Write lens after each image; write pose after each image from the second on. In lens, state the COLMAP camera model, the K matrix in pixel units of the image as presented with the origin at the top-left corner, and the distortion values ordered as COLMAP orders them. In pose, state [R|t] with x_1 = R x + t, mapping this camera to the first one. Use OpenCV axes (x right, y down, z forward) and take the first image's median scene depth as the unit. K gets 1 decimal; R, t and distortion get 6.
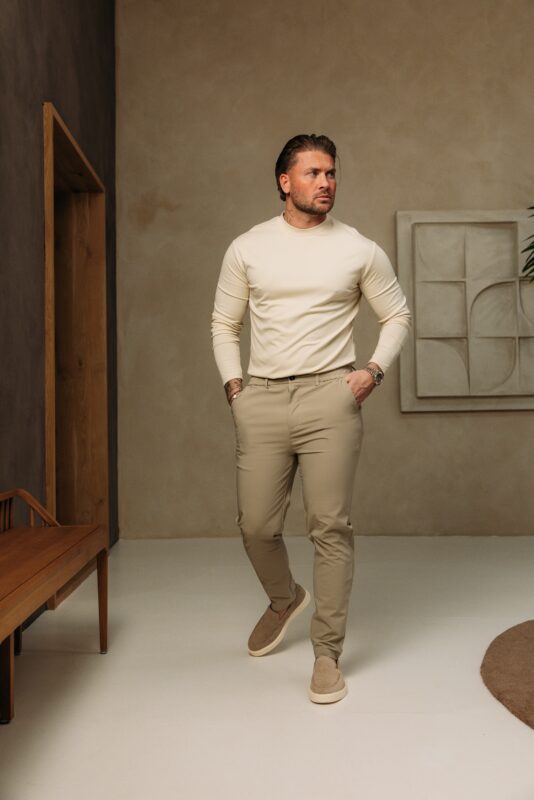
lens RADIAL K [[929.8, 0, 271.9], [0, 929.8, 400.2], [0, 0, 1]] dist [-0.023331, 0.000000]
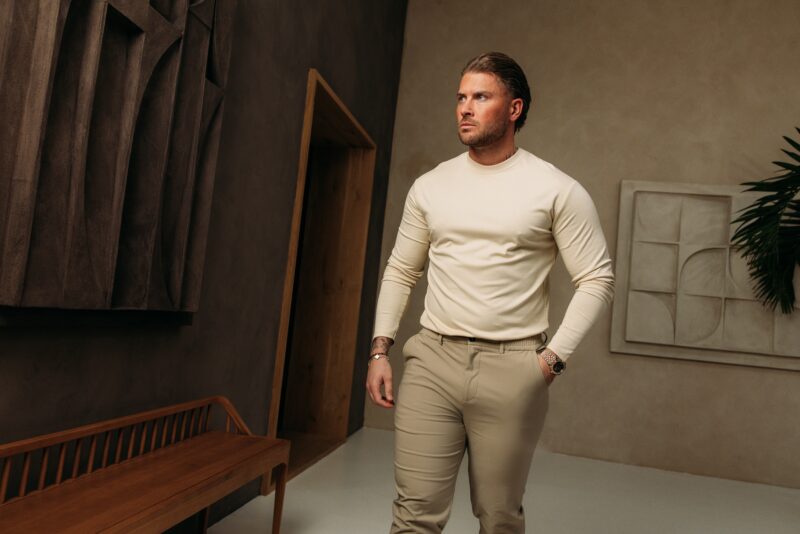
lens RADIAL K [[666.9, 0, 384.9], [0, 666.9, 262.7], [0, 0, 1]] dist [-0.029500, 0.011420]
pose [[0.969452, 0.093784, -0.226644, 0.045779], [-0.108744, 0.992579, -0.054423, -0.022370], [0.219858, 0.077407, 0.972456, 0.131078]]
